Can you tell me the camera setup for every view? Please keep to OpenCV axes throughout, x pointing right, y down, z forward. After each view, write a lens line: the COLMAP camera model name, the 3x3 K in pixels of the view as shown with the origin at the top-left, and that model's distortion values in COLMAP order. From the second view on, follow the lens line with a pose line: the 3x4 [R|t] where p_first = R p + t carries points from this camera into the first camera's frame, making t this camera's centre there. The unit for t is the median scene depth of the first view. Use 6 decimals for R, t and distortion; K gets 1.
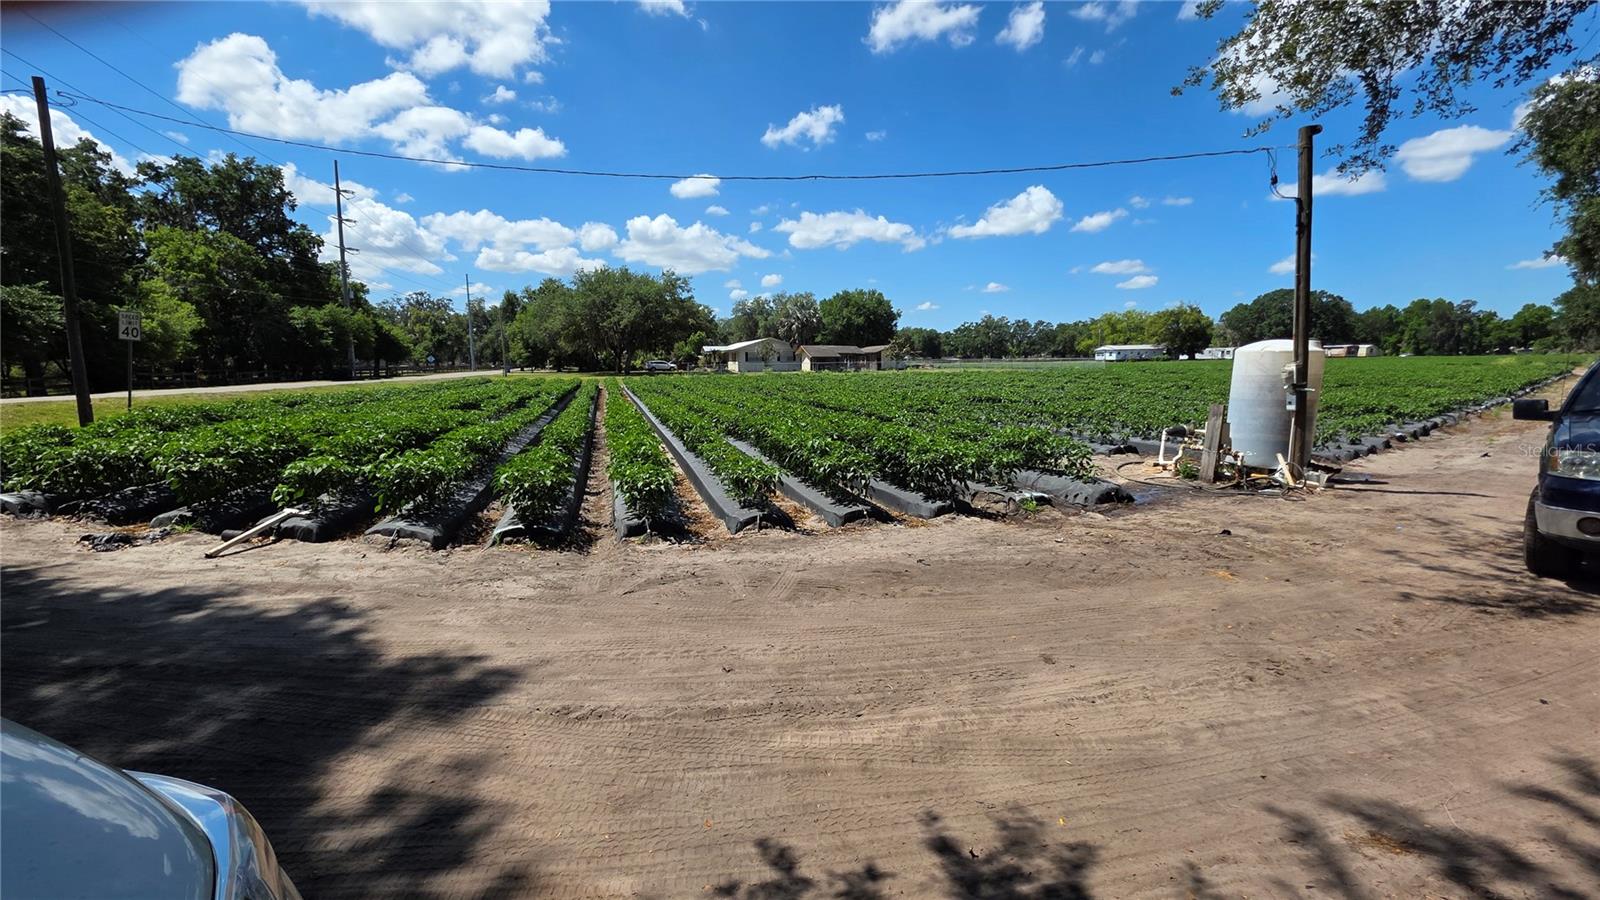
lens RADIAL K [[636.4, 0, 799.8], [0, 636.4, 448.3], [0, 0, 1]] dist [-0.004398, -0.000324]
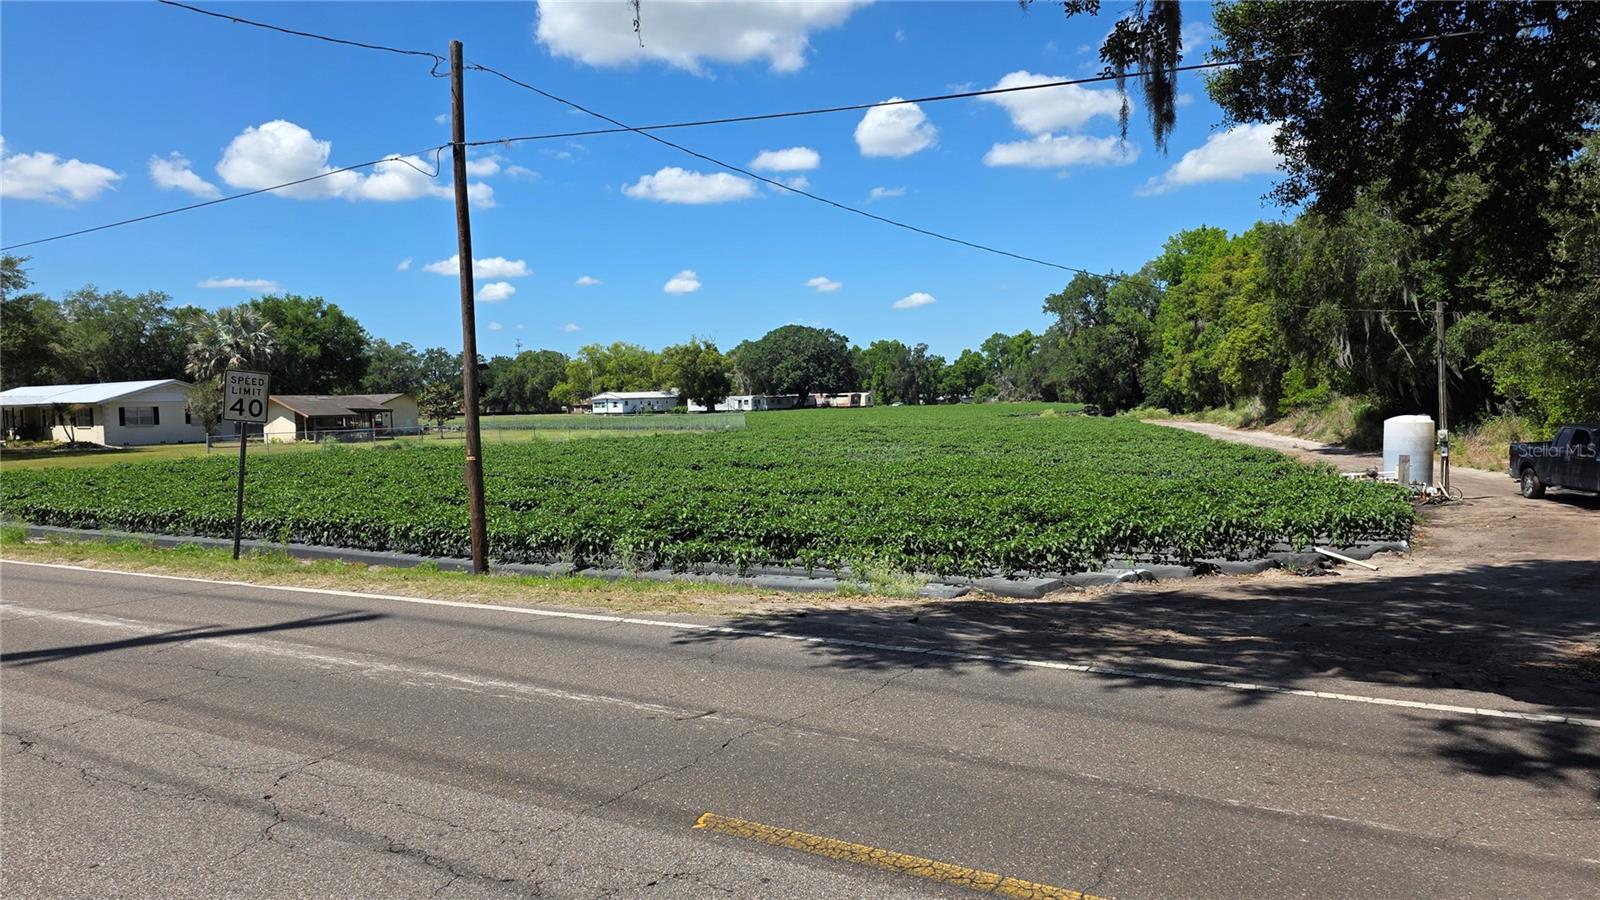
lens RADIAL K [[1080.1, 0, 799.7], [0, 1080.1, 450.9], [0, 0, 1]] dist [0.009590, 0.000445]
pose [[0.735587, -0.032461, 0.676652, -0.166845], [0.100620, 0.993007, -0.061746, -0.003972], [-0.669916, 0.113504, 0.733710, -0.004035]]
